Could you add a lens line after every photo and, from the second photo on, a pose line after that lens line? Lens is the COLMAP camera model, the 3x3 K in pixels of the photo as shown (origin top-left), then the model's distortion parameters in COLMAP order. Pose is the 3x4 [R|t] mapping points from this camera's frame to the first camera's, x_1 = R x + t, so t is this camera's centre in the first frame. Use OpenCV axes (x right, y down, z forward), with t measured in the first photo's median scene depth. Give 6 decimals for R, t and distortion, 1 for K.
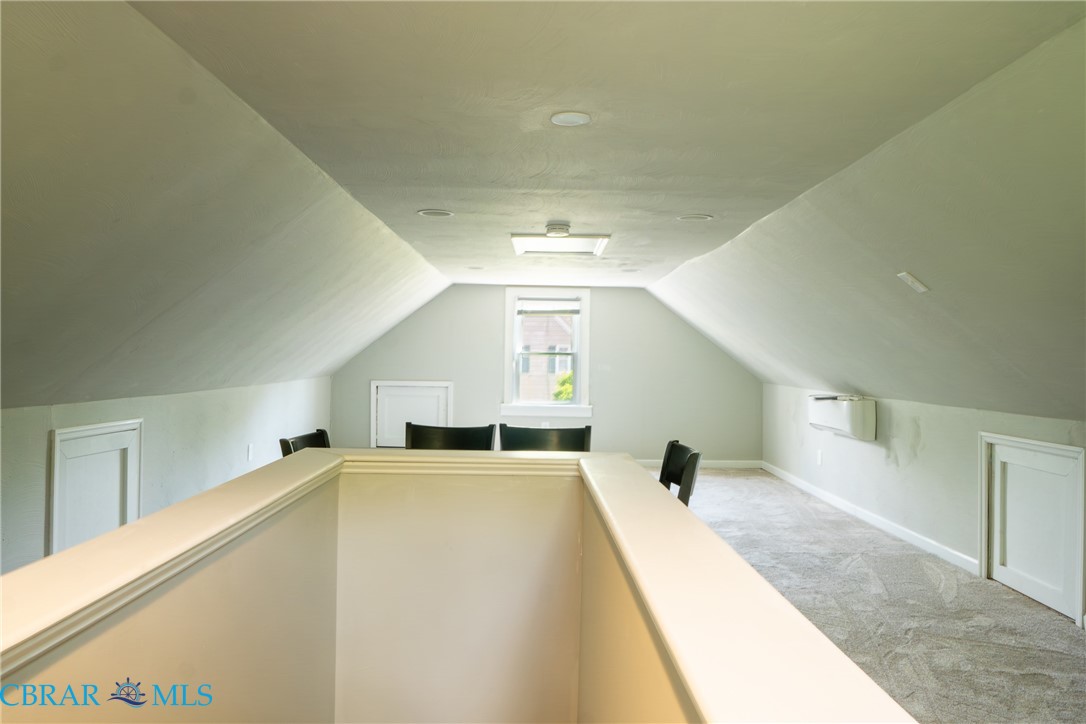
lens RADIAL K [[788.9, 0, 543.0], [0, 788.9, 362.0], [0, 0, 1]] dist [-0.007257, 0.000740]
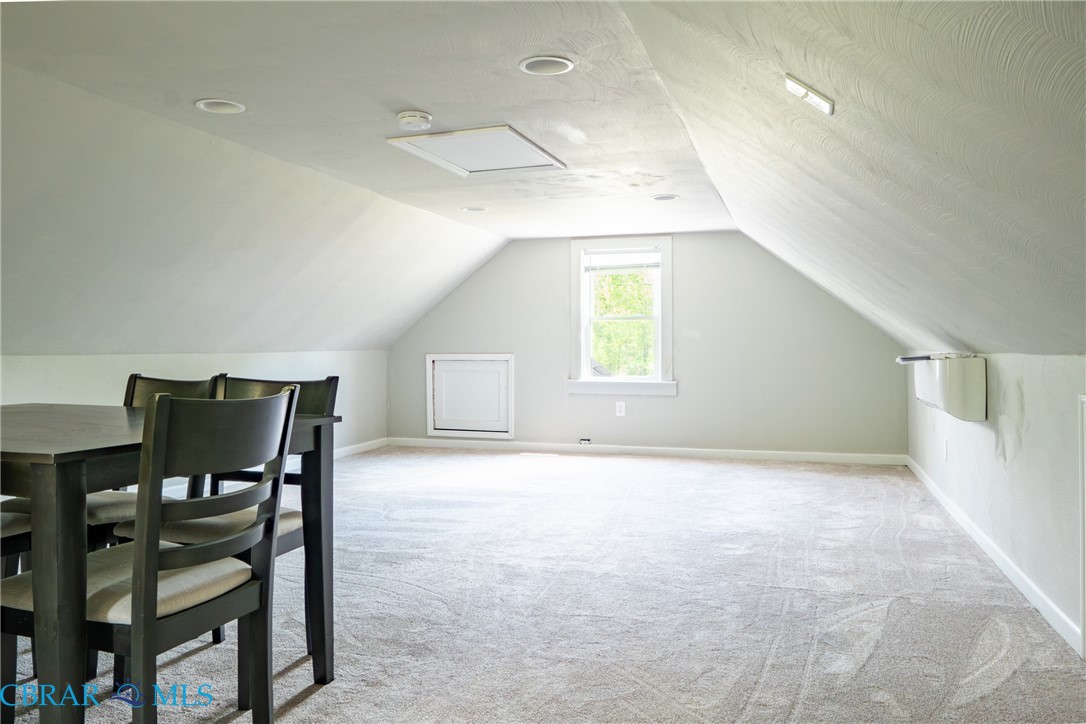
lens RADIAL K [[803.3, 0, 543.0], [0, 803.3, 362.0], [0, 0, 1]] dist [-0.005700, -0.001043]
pose [[0.943646, -0.011640, -0.330752, 0.269421], [0.013513, 0.999903, 0.003365, 0.040798], [0.330681, -0.007645, 0.943712, 0.245391]]
